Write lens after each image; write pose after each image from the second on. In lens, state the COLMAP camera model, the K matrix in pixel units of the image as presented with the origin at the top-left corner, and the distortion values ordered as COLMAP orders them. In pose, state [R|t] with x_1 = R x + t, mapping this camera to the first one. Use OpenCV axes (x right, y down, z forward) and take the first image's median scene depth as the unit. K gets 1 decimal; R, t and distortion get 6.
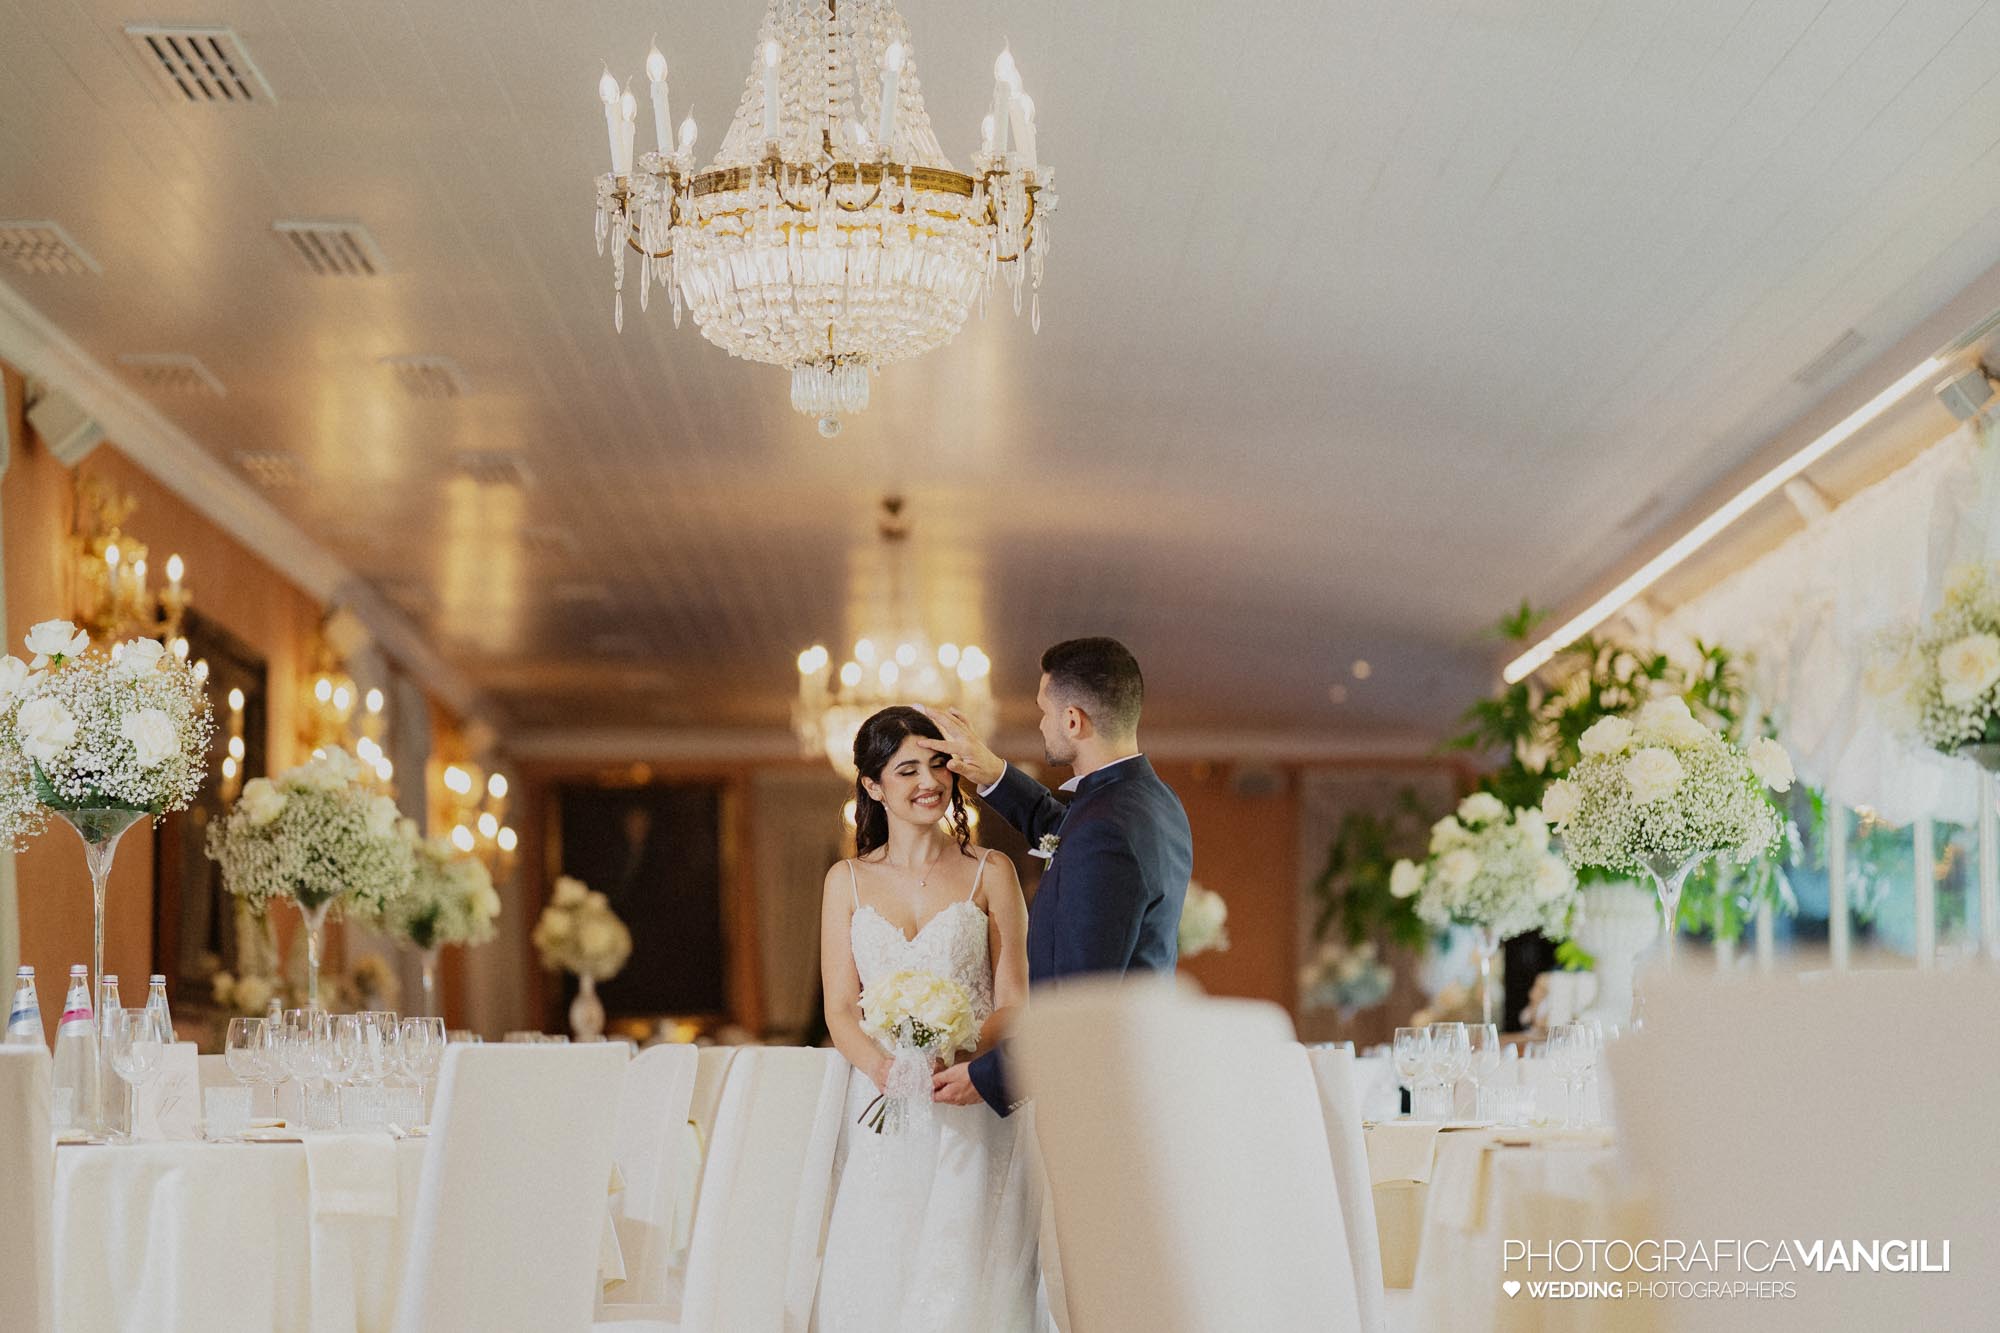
lens RADIAL K [[4763.5, 0, 1000.0], [0, 4763.5, 666.5], [0, 0, 1]] dist [0.001303, -0.398219]
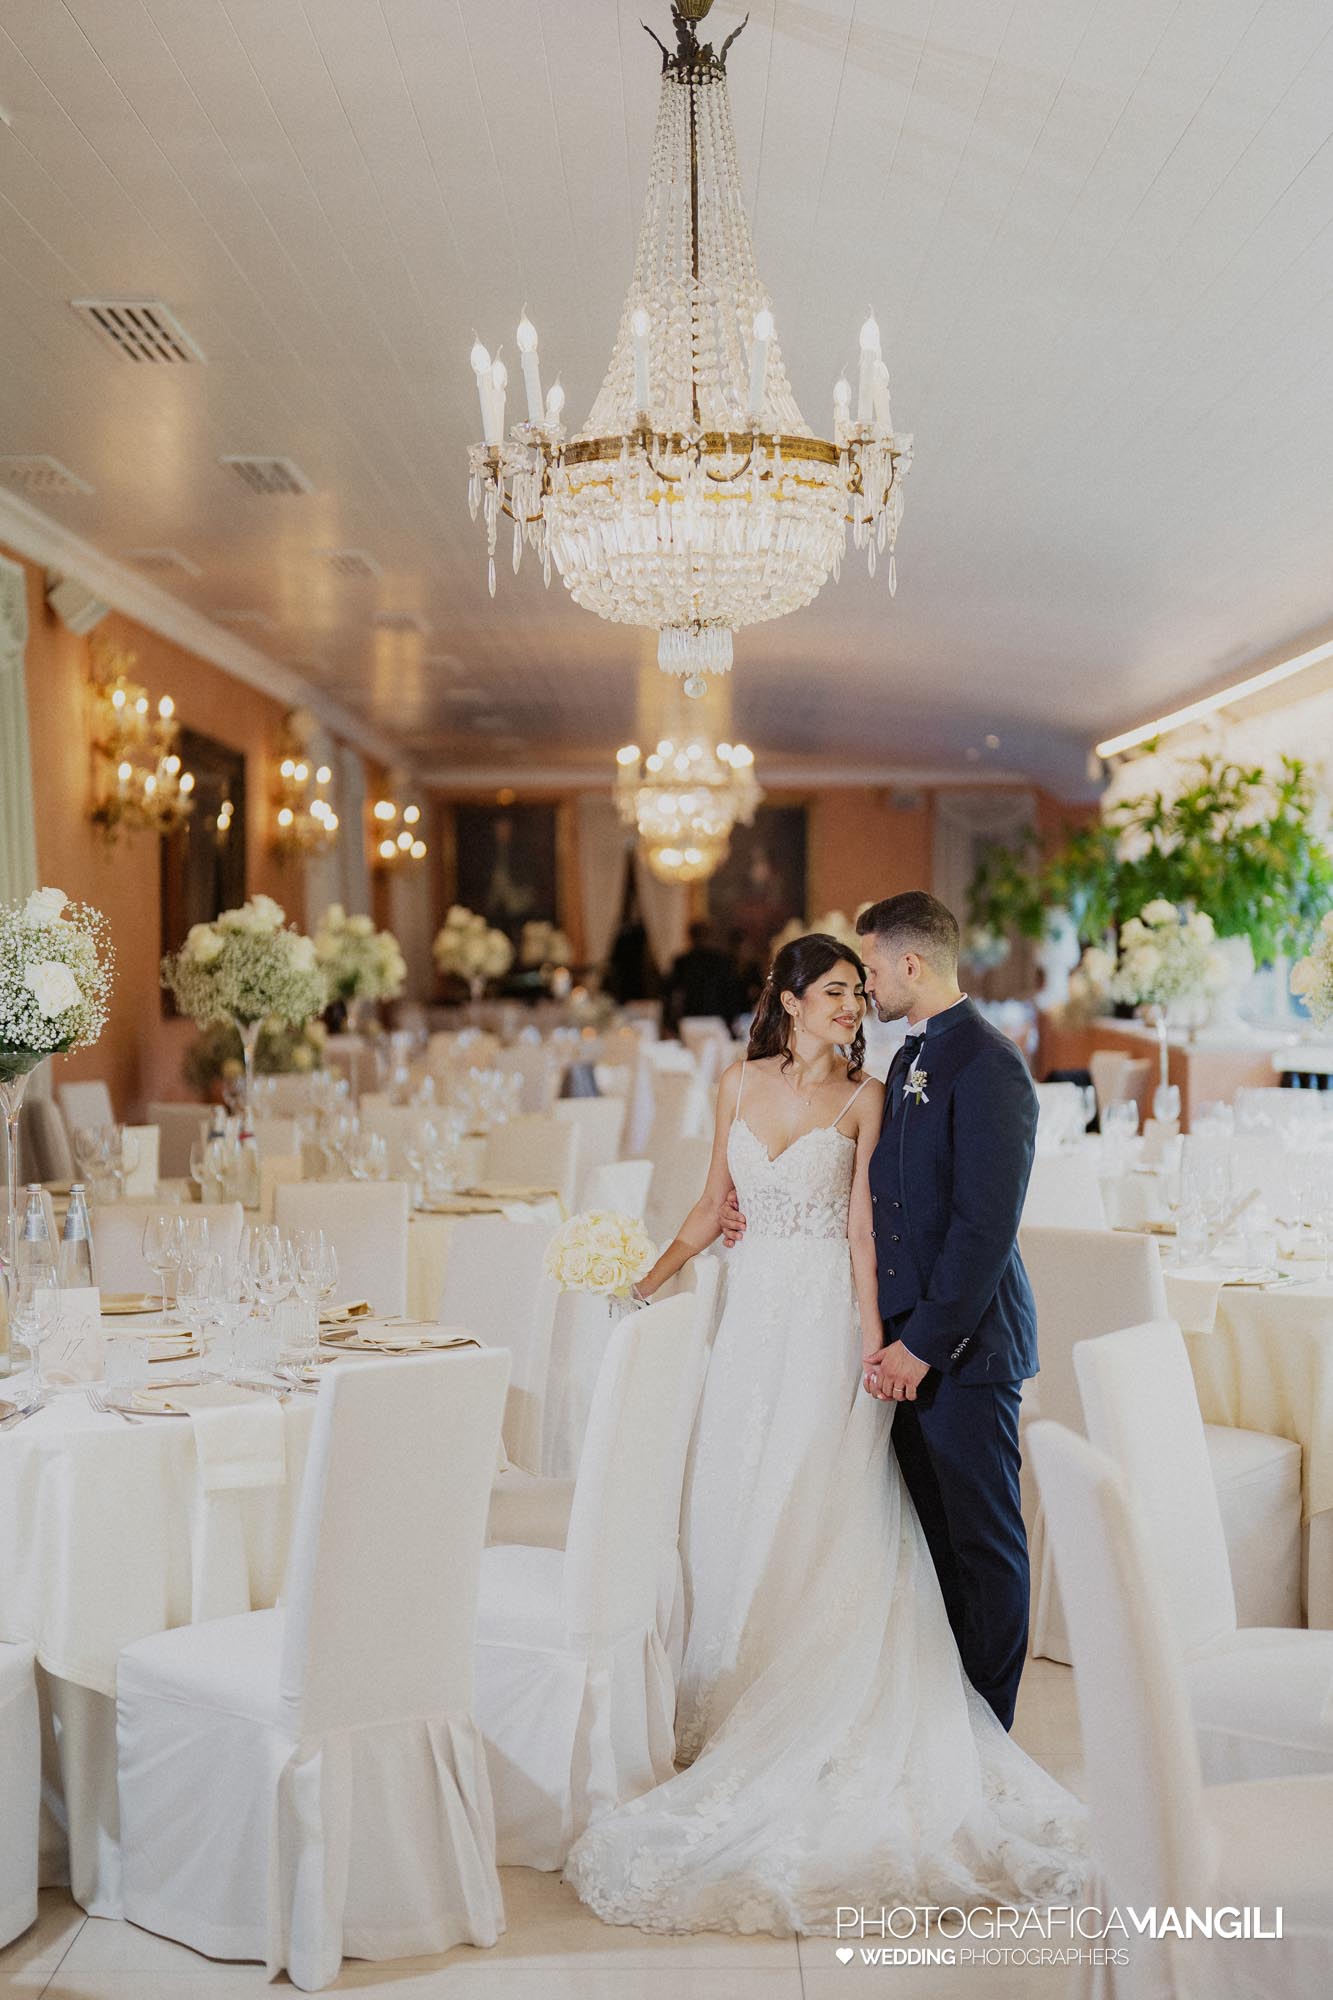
lens RADIAL K [[2814.4, 0, 666.5], [0, 2814.4, 1000.0], [0, 0, 1]] dist [-0.008885, 0.022159]
pose [[0.999844, -0.001299, -0.017592, -0.022792], [0.003234, 0.993883, 0.110393, -0.036684], [0.017341, -0.110433, 0.993732, 0.277101]]
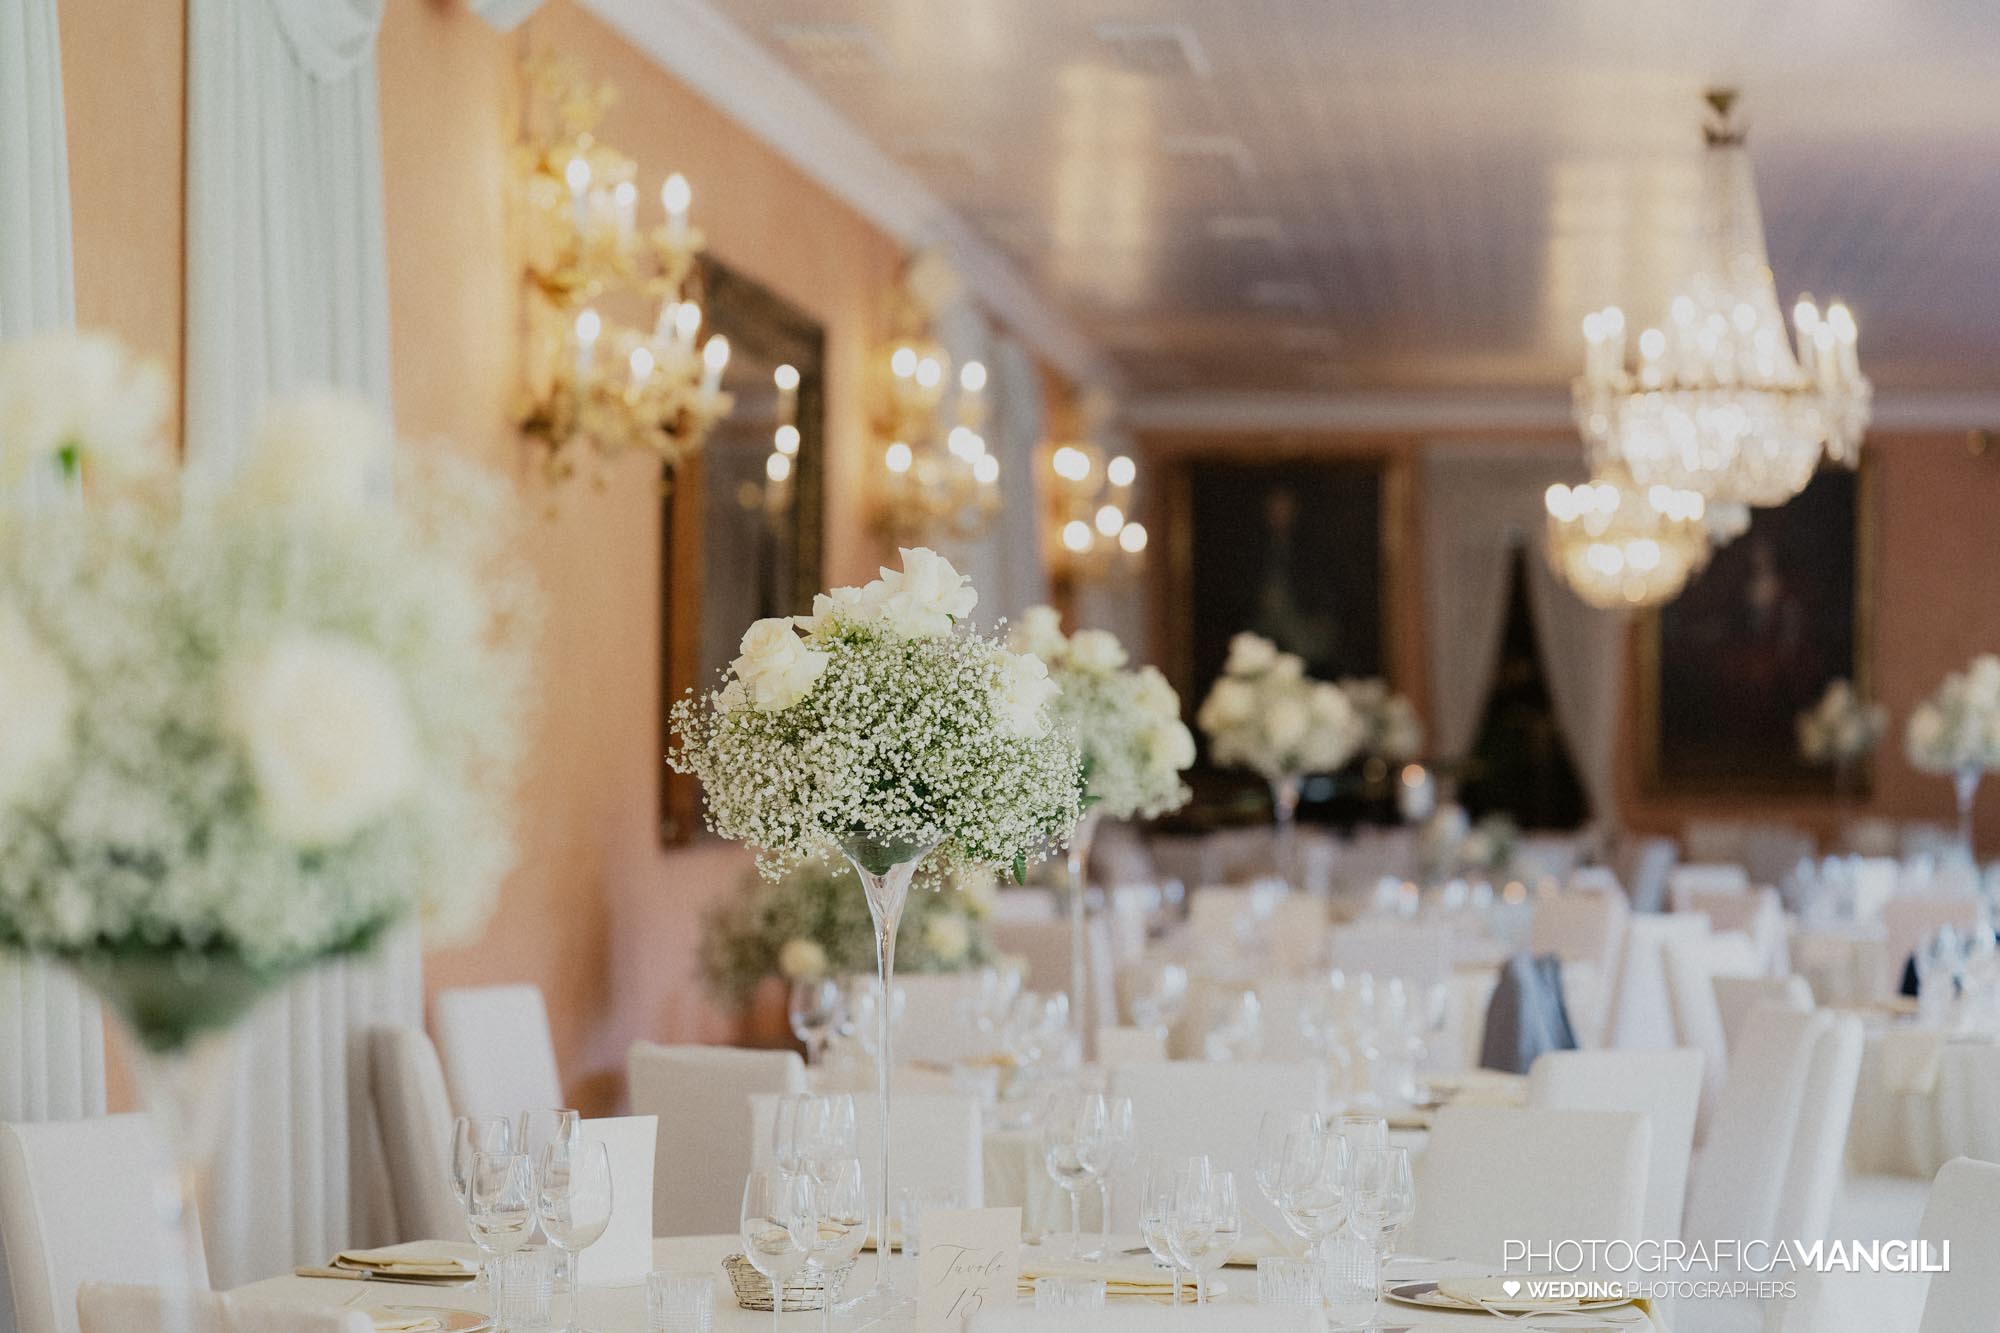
lens RADIAL K [[4763.5, 0, 1000.0], [0, 4763.5, 666.5], [0, 0, 1]] dist [0.001303, -0.398219]
pose [[0.992639, 0.006656, -0.120927, -0.072833], [0.002626, 0.997071, 0.076431, -0.008662], [0.121081, -0.076186, 0.989715, 0.515610]]
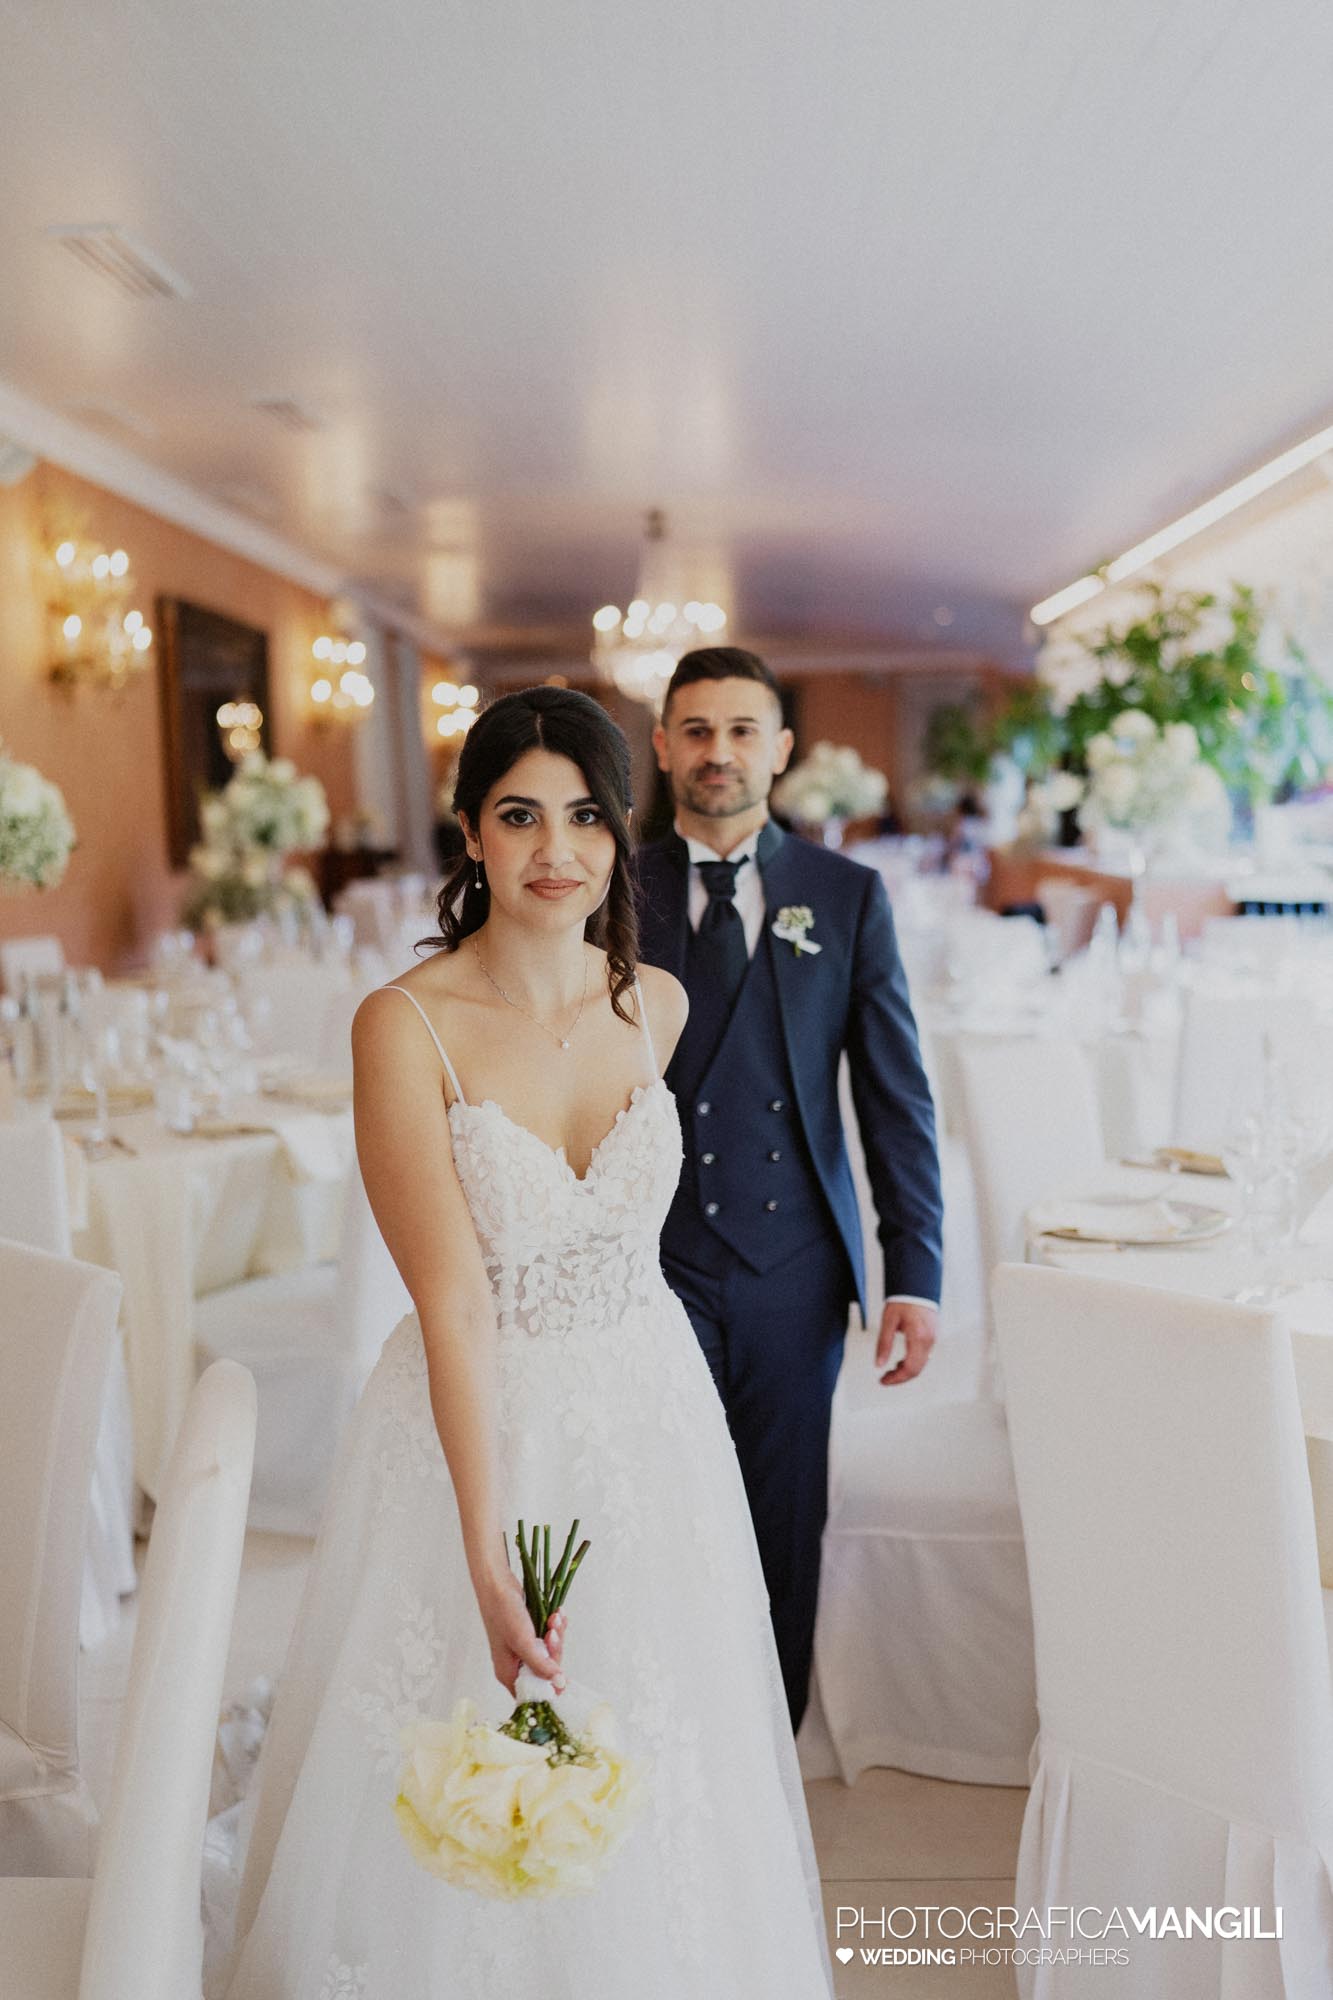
lens RADIAL K [[1930.5, 0, 663.9], [0, 1930.5, 1043.0], [0, 0, 1]] dist [-0.014841, -0.004578]
pose [[0.998565, -0.020769, -0.049356, 0.012667], [0.030740, 0.977052, 0.210769, 0.003766], [0.043846, -0.211984, 0.976289, 0.624699]]
